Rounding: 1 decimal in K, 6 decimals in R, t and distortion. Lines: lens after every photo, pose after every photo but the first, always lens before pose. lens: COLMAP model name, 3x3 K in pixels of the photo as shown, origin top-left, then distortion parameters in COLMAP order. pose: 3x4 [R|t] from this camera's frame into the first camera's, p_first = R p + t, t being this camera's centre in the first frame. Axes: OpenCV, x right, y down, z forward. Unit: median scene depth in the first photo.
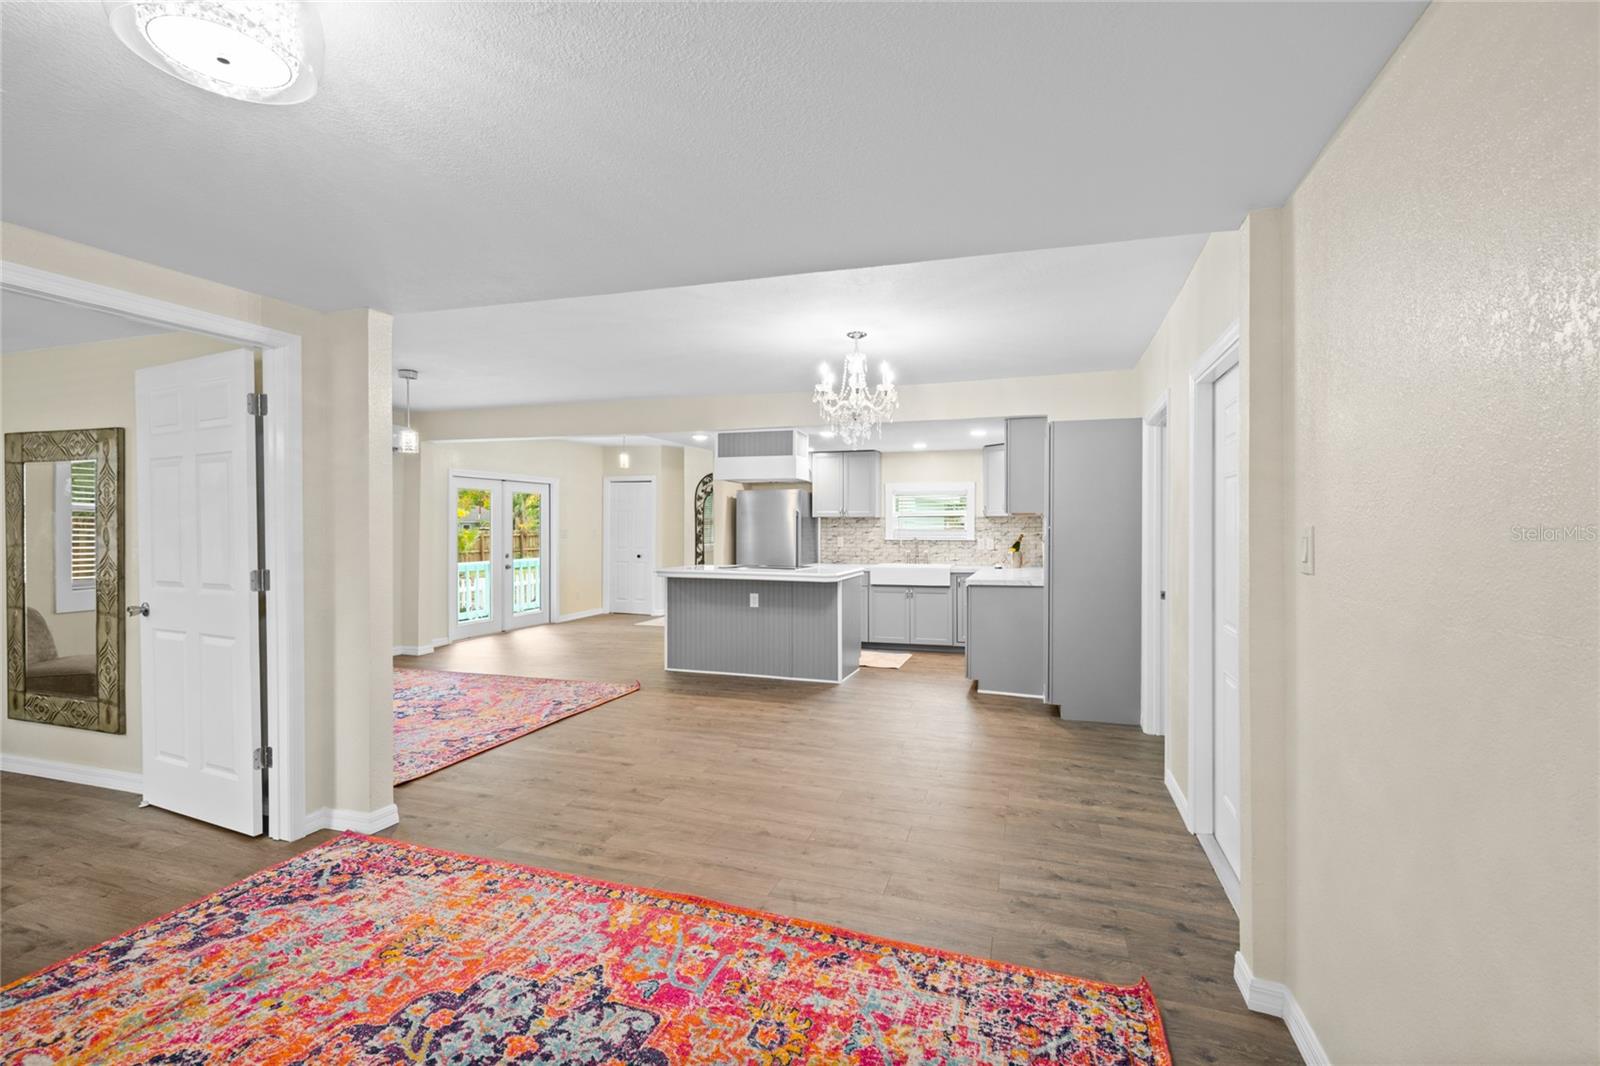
lens RADIAL K [[742.2, 0, 795.4], [0, 742.2, 528.0], [0, 0, 1]] dist [0.005065, -0.000120]
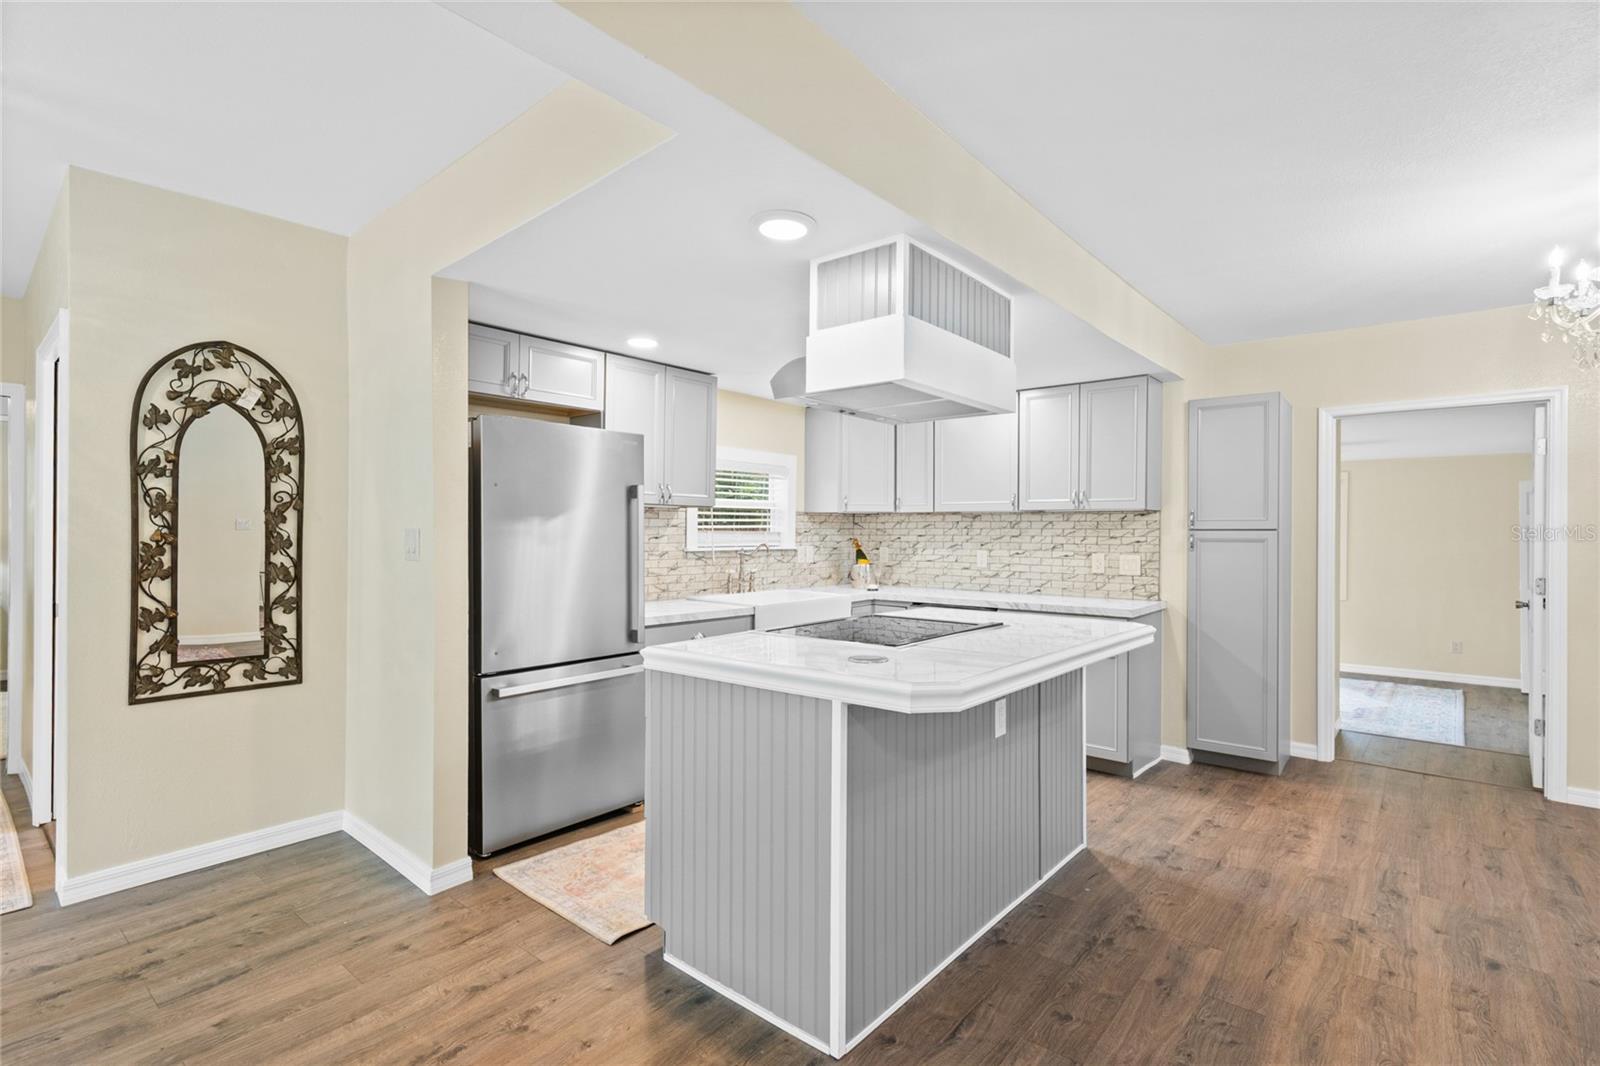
lens RADIAL K [[742.2, 0, 864.3], [0, 742.2, 539.7], [0, 0, 1]] dist [0.005065, -0.000120]
pose [[0.342586, -0.019999, 0.939274, -0.304250], [-0.004983, 0.999721, 0.023104, -0.001922], [-0.939473, -0.012595, 0.342391, 0.646446]]
